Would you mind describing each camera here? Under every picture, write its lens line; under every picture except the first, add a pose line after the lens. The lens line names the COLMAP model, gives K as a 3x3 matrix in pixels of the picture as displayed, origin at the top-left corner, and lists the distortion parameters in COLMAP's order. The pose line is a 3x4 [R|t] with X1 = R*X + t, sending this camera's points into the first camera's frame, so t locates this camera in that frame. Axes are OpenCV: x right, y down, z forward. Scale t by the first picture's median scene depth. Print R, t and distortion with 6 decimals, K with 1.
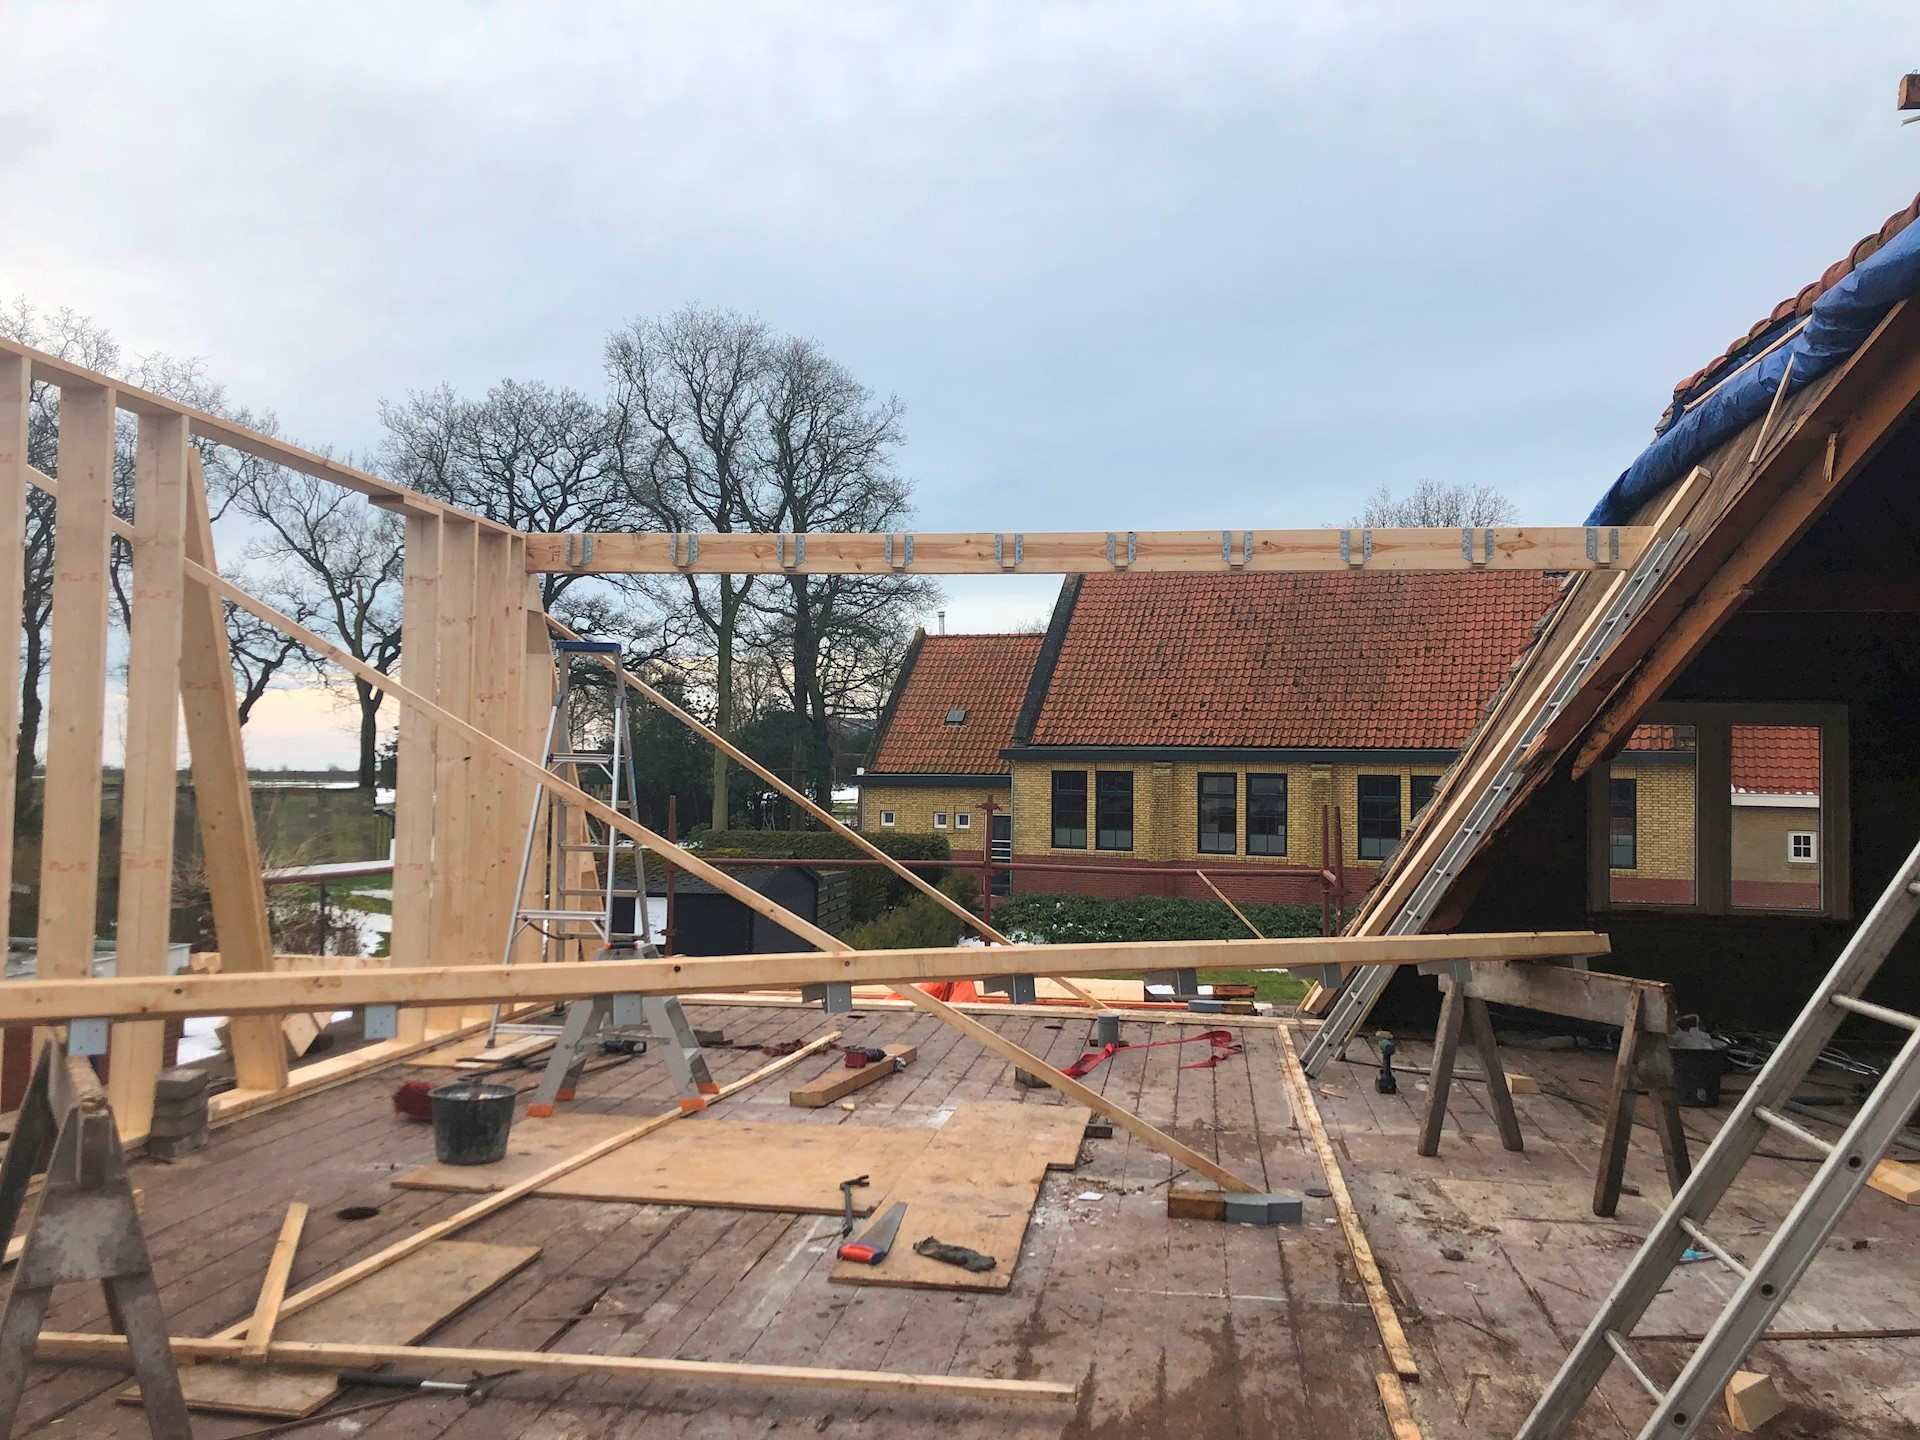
lens RADIAL K [[1564.8, 0, 962.5], [0, 1564.8, 720.7], [0, 0, 1]] dist [0.046467, -0.033142]
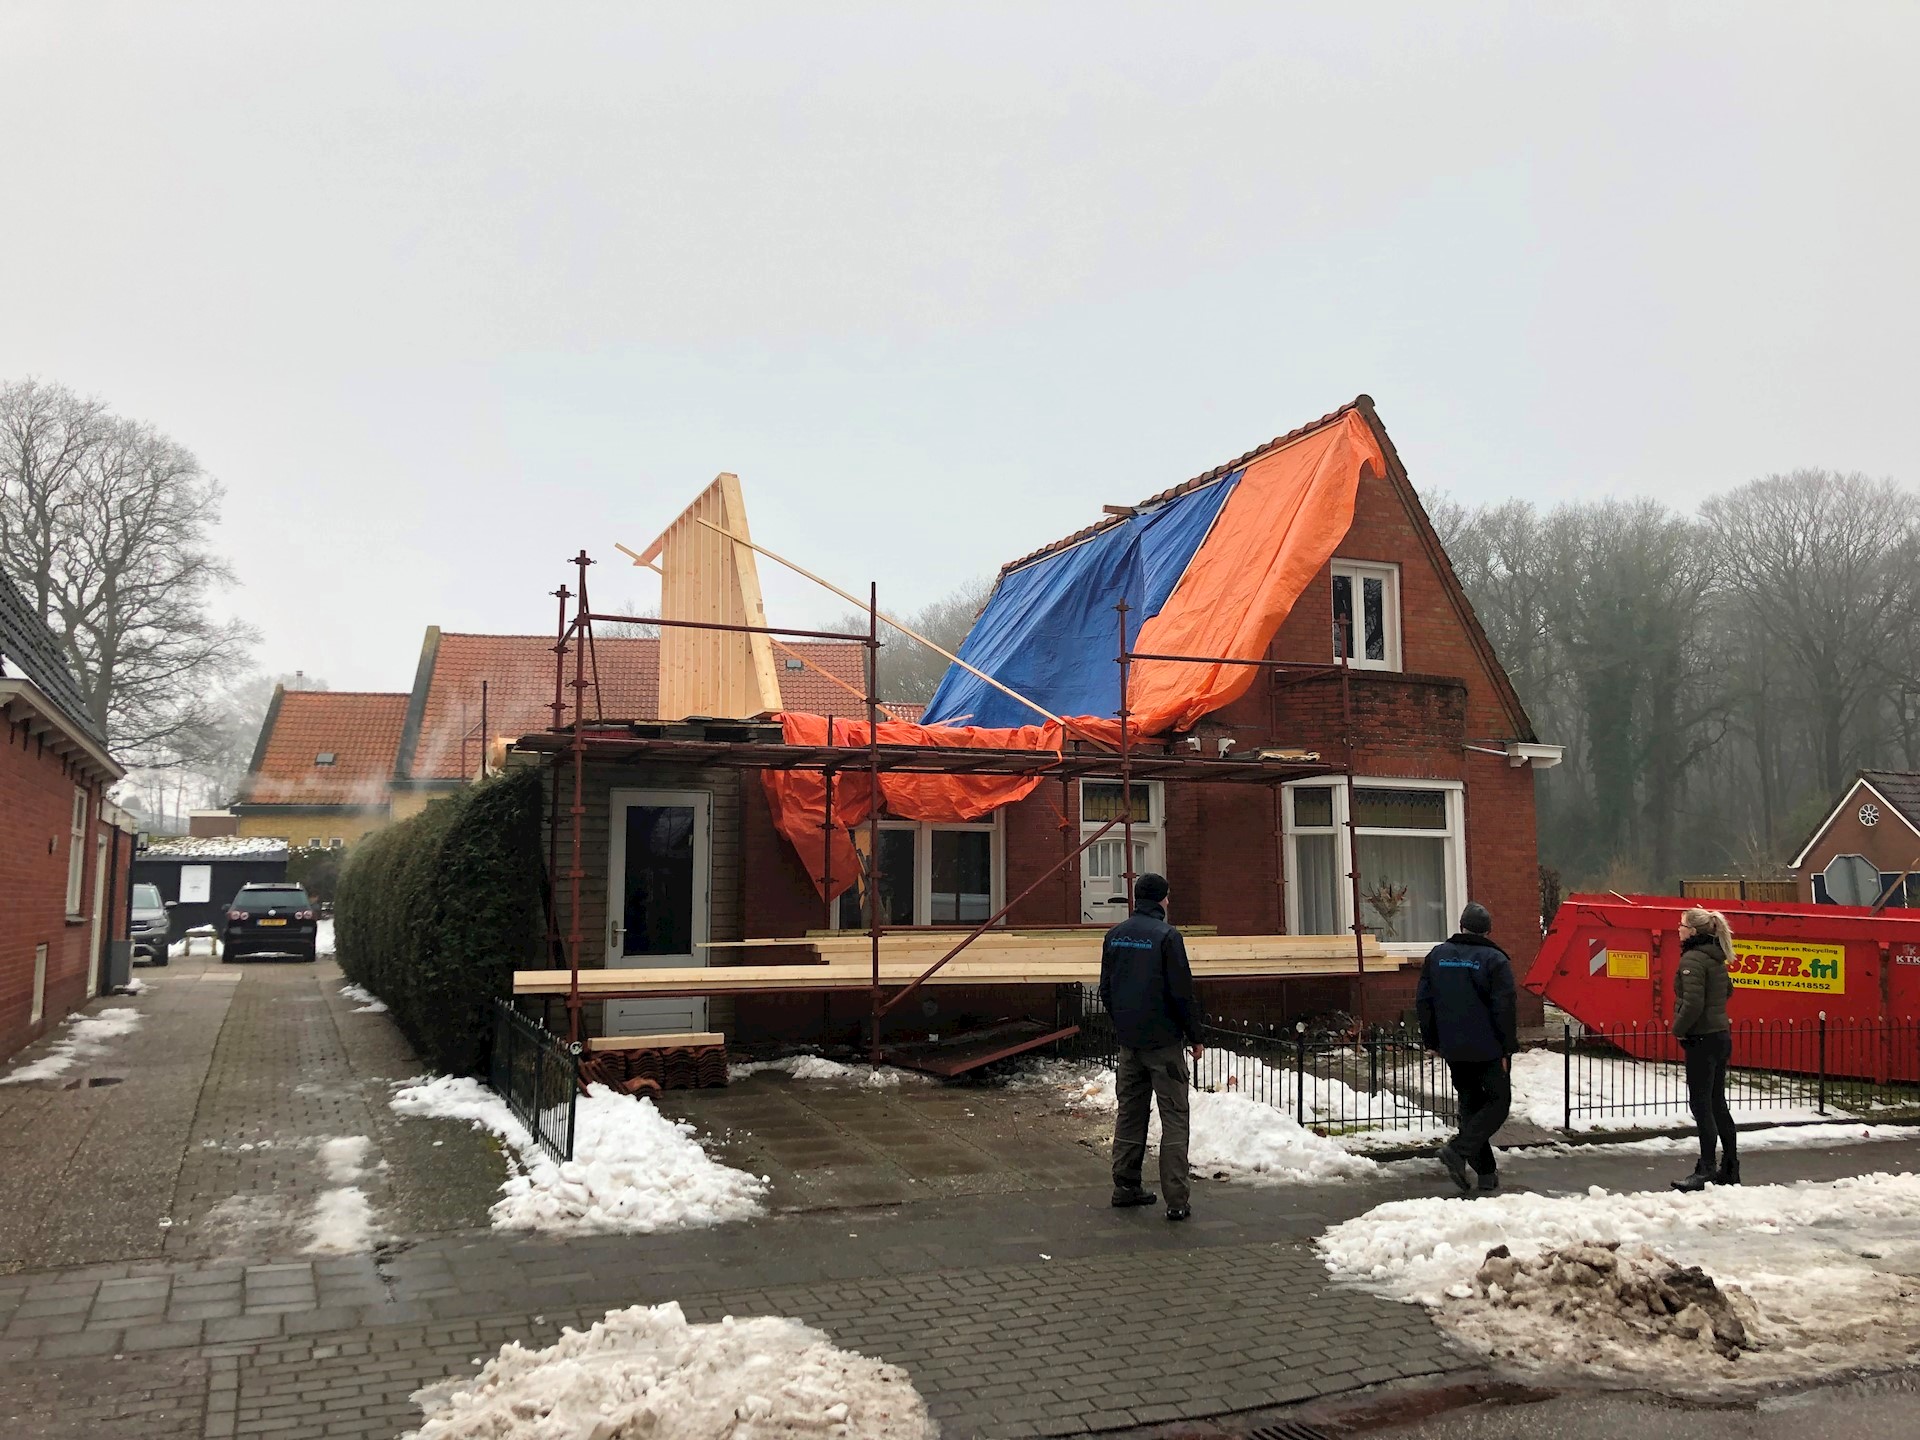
lens RADIAL K [[1564.8, 0, 948.9], [0, 1564.8, 719.4], [0, 0, 1]] dist [0.046467, -0.033142]
pose [[0.854017, 0.042443, 0.518511, -0.176692], [-0.003830, 0.997153, -0.075314, 0.044943], [-0.520231, 0.062333, 0.851748, -0.216388]]
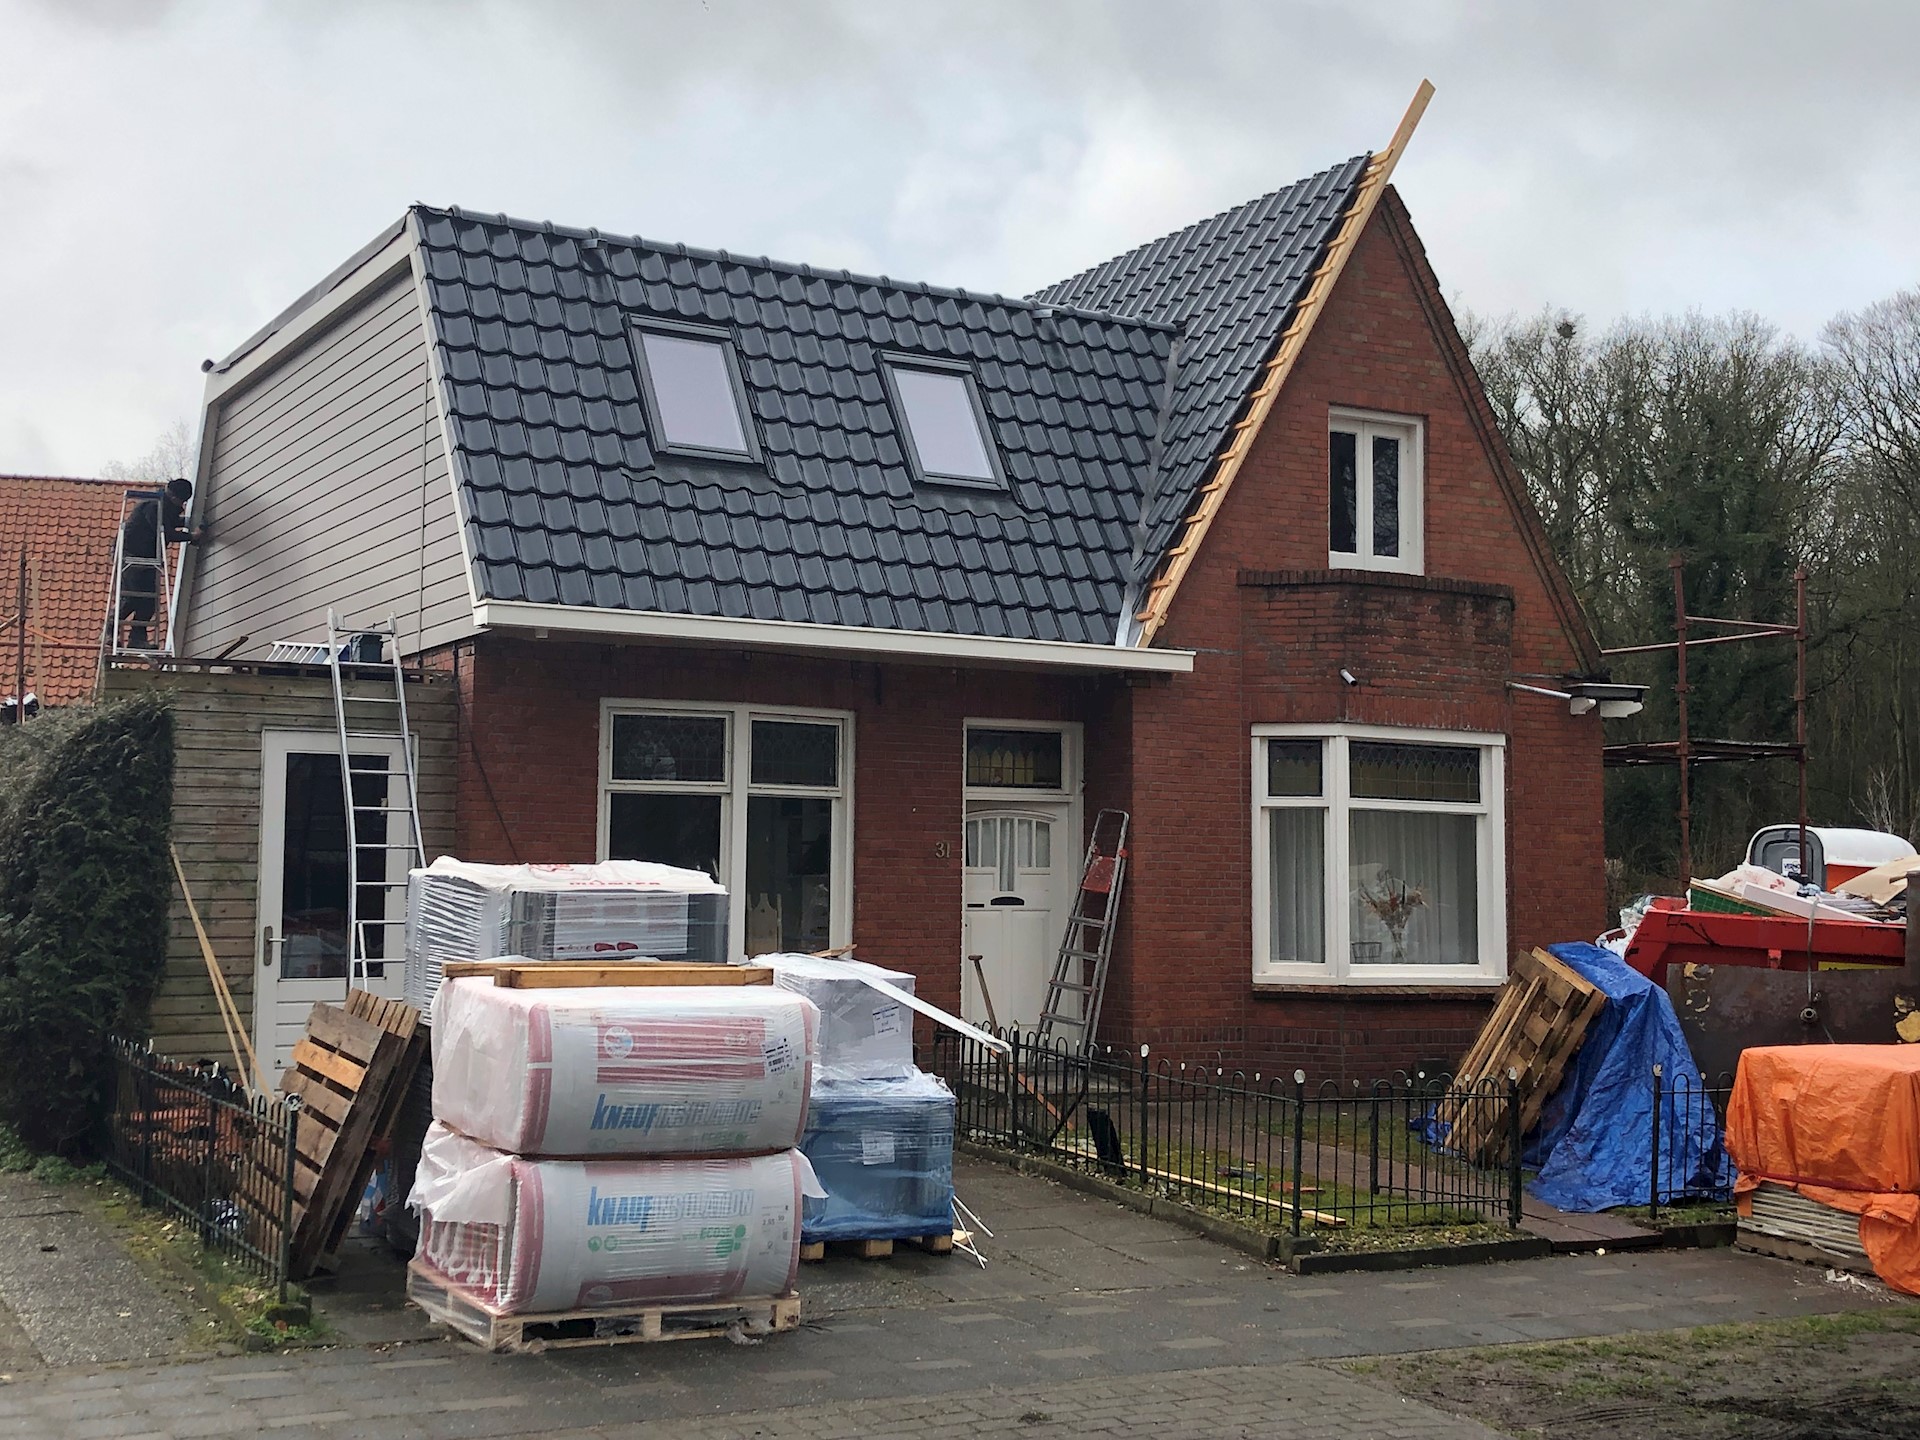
lens RADIAL K [[2451.4, 0, 942.3], [0, 2451.4, 710.1], [0, 0, 1]] dist [0.066261, 0.000000]
pose [[0.792285, 0.038196, 0.608955, -0.195859], [-0.016119, 0.999001, -0.041689, 0.045366], [-0.609938, 0.023214, 0.792109, -0.224363]]
